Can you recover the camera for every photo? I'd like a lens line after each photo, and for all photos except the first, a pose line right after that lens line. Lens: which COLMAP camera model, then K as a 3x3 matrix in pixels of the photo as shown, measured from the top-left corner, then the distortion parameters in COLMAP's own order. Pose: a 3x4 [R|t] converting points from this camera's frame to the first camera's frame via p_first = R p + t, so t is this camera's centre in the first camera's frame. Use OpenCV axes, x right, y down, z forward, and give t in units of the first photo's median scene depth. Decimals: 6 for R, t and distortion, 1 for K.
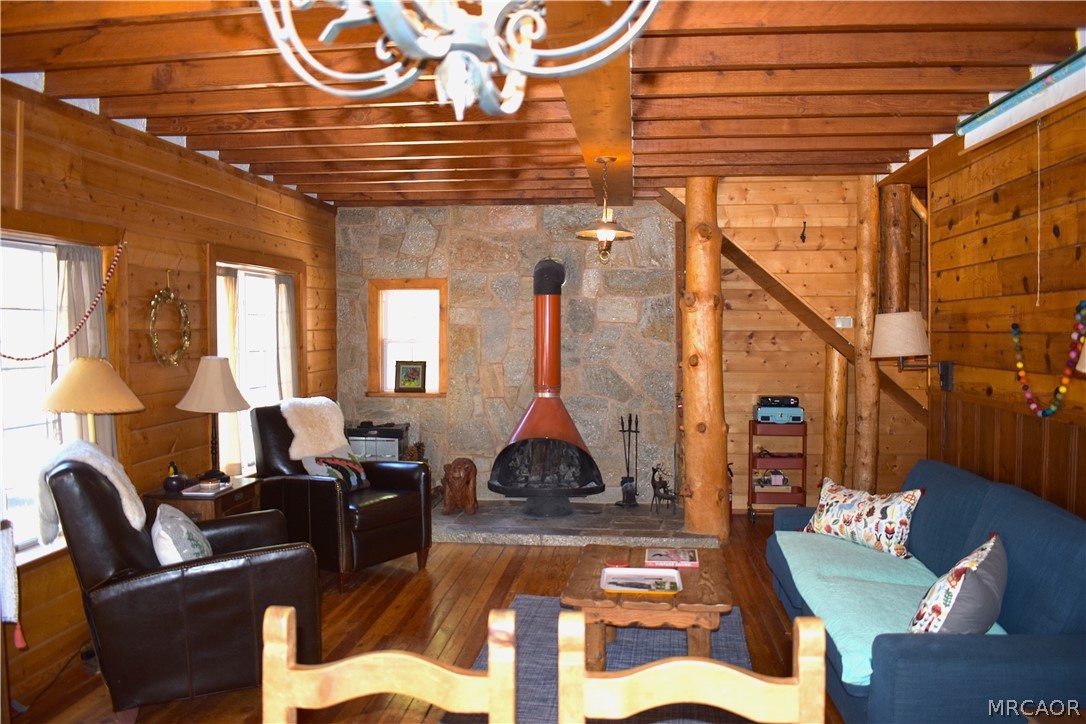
lens RADIAL K [[851.8, 0, 543.0], [0, 851.8, 362.0], [0, 0, 1]] dist [-0.084278, 0.006747]
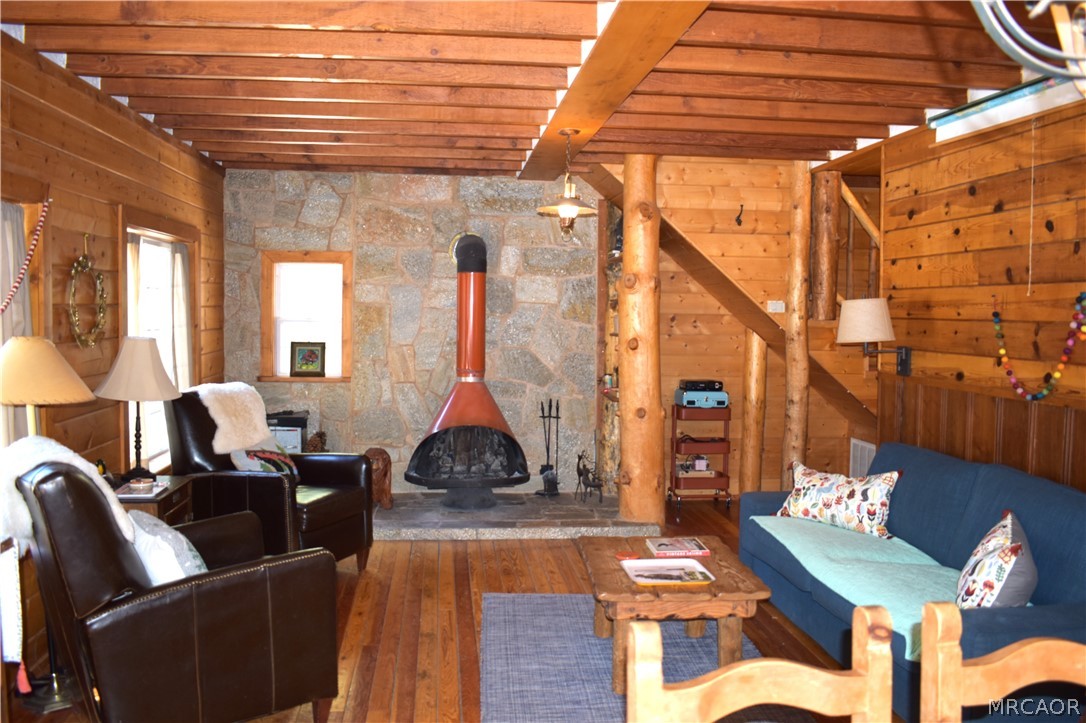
lens RADIAL K [[895.9, 0, 543.0], [0, 895.9, 361.5], [0, 0, 1]] dist [-0.084628, 0.005591]
pose [[0.976419, 0.002328, 0.215873, -0.153359], [-0.006715, 0.999785, 0.019594, -0.000953], [-0.215781, -0.020582, 0.976225, 0.025156]]
